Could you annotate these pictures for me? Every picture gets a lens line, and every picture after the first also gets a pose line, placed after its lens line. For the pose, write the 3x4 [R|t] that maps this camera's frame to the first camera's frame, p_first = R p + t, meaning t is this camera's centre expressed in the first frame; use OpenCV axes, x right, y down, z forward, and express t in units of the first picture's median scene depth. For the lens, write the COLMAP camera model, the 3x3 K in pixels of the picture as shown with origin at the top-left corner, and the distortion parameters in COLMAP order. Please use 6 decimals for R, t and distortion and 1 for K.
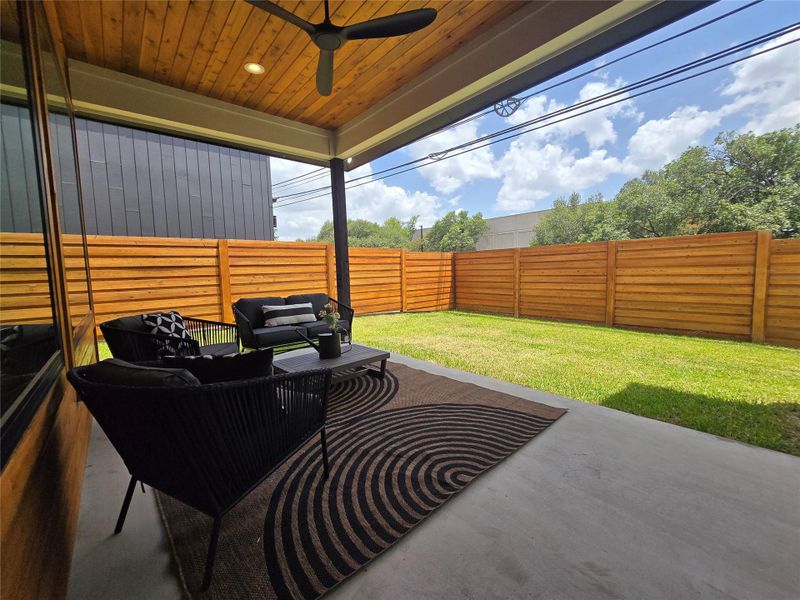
lens RADIAL K [[329.8, 0, 402.9], [0, 329.8, 295.8], [0, 0, 1]] dist [-0.001391, 0.000720]
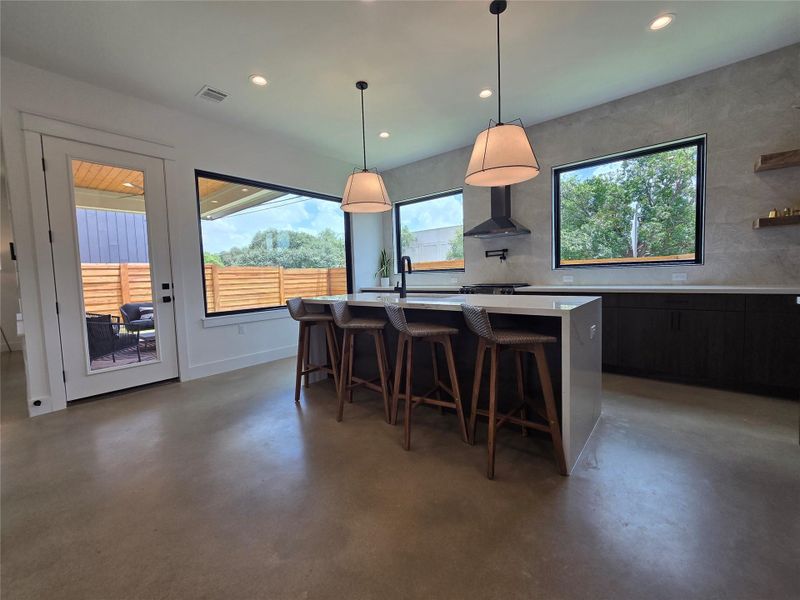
lens RADIAL K [[329.8, 0, 401.2], [0, 329.8, 294.9], [0, 0, 1]] dist [-0.001391, 0.000720]
pose [[0.988957, -0.013797, 0.147559, 0.282473], [0.017728, 0.999521, -0.025355, 0.013600], [-0.147139, 0.027691, 0.988728, -0.381504]]
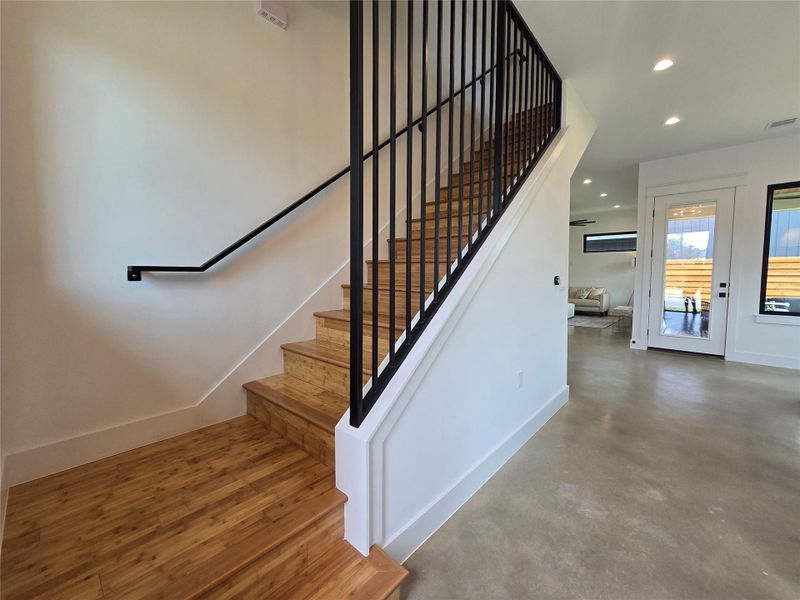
lens RADIAL K [[329.8, 0, 401.3], [0, 329.8, 293.9], [0, 0, 1]] dist [-0.001391, 0.000720]
pose [[0.124941, 0.091599, -0.987927, 0.497937], [-0.087425, 0.992872, 0.081001, 0.005065], [0.988305, 0.076249, 0.132059, -0.508886]]
